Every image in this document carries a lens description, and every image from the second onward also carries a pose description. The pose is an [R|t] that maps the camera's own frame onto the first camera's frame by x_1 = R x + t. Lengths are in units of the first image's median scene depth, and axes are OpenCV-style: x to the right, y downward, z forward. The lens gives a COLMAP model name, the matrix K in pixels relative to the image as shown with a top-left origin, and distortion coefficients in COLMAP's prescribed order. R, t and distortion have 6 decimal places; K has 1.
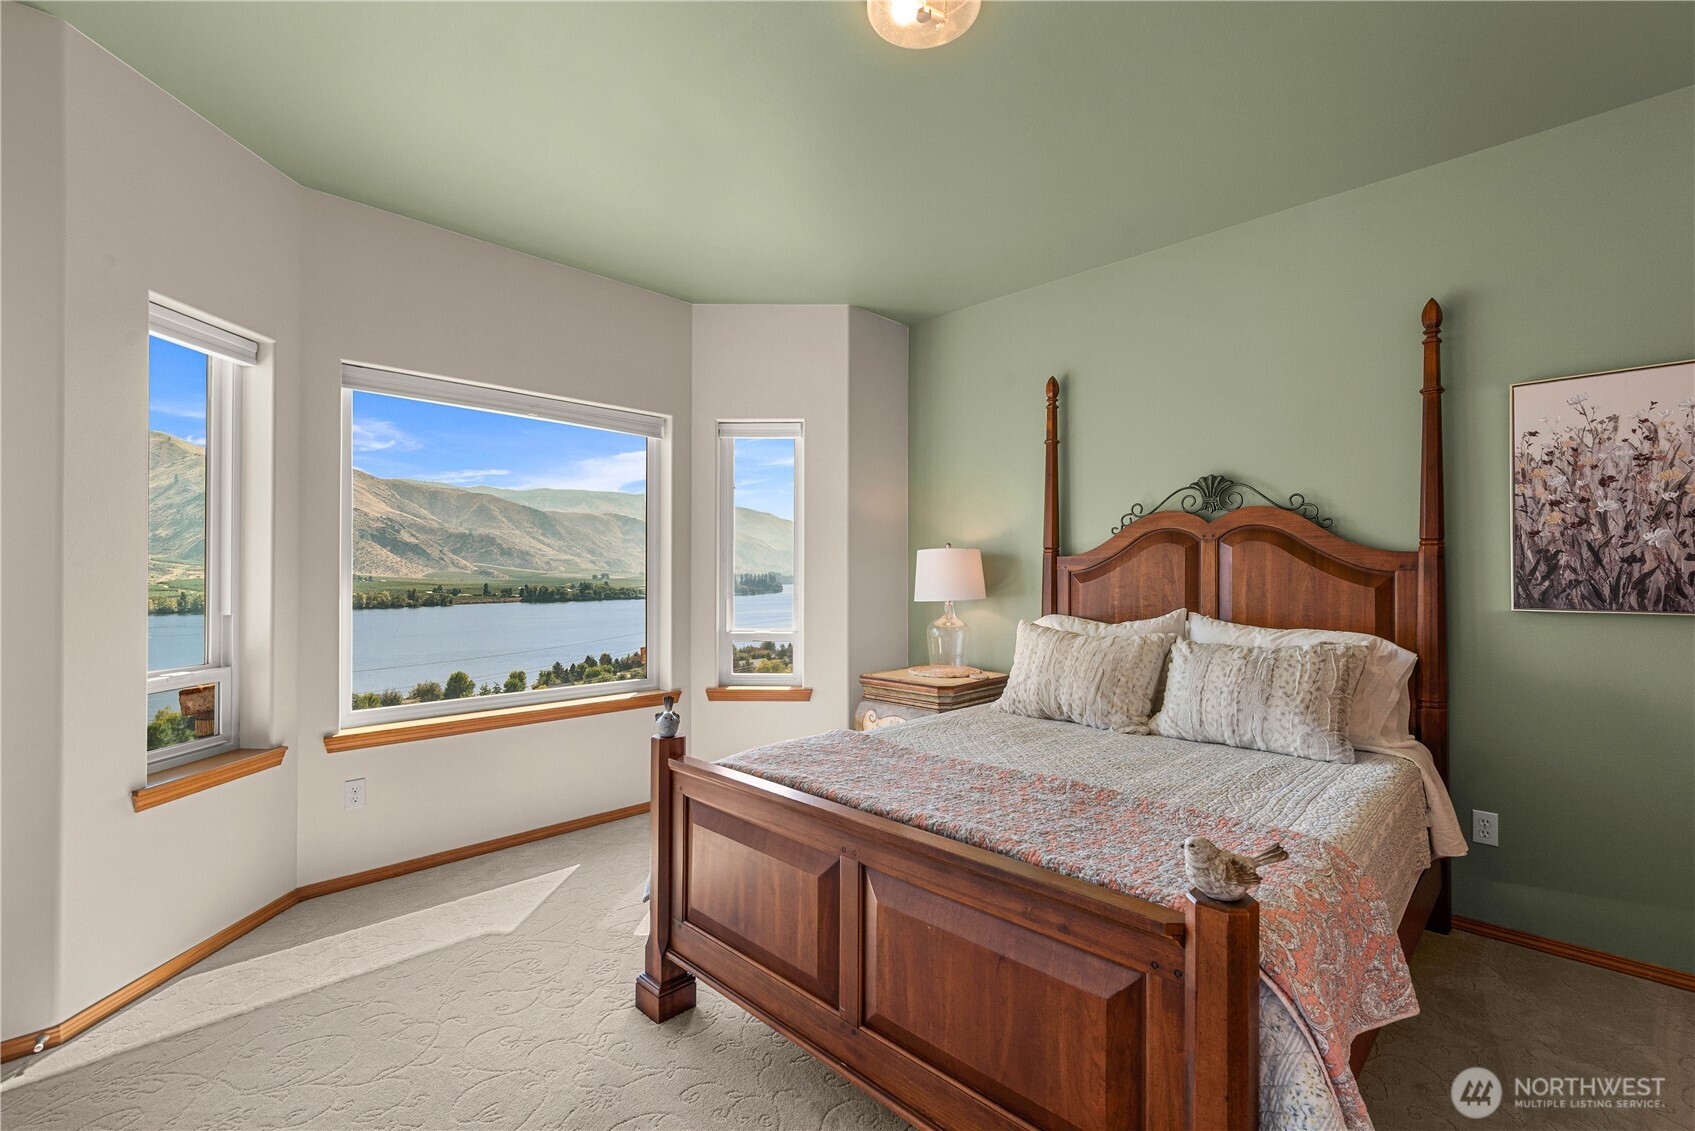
lens RADIAL K [[732.4, 0, 877.4], [0, 732.4, 573.9], [0, 0, 1]] dist [0.001047, 0.000096]
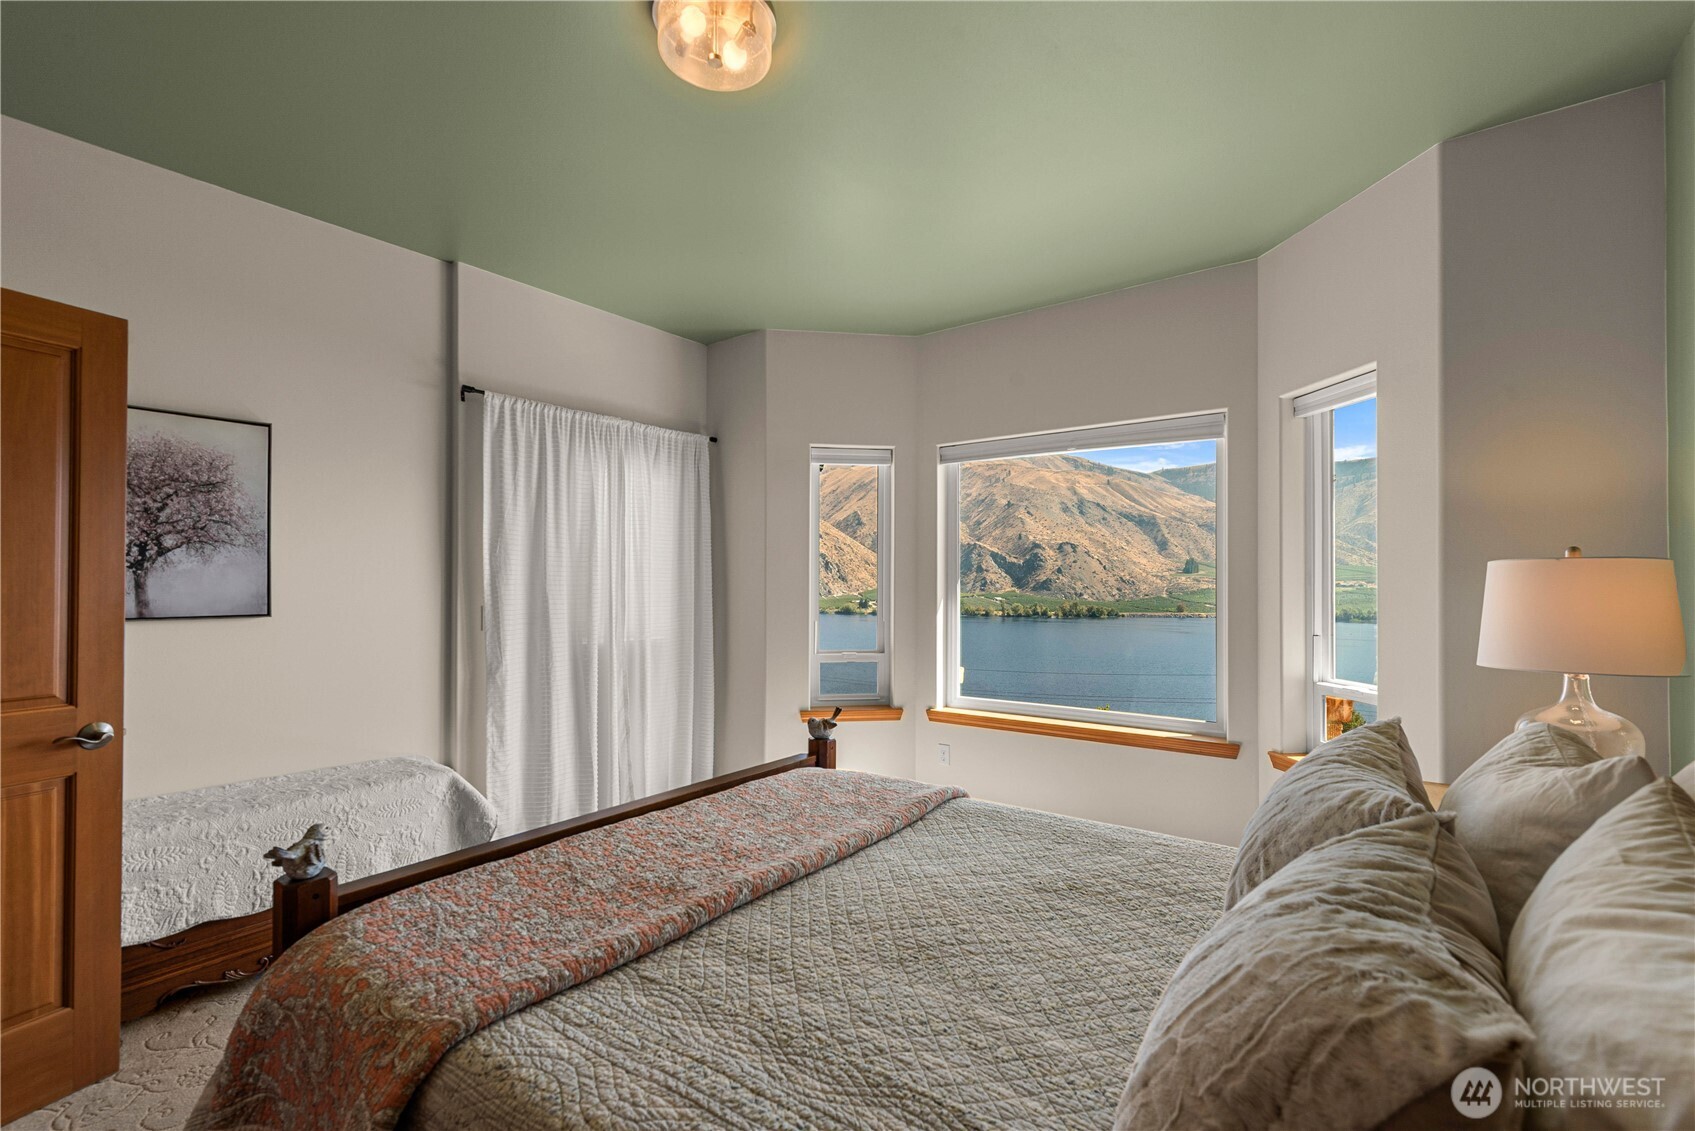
lens RADIAL K [[755.8, 0, 847.5], [0, 755.8, 565.5], [0, 0, 1]] dist [-0.000721, -0.000333]
pose [[0.122659, -0.023775, -0.992164, 0.688563], [-0.002590, 0.999702, -0.024276, -0.022752], [0.992445, 0.005547, 0.122561, 0.641448]]
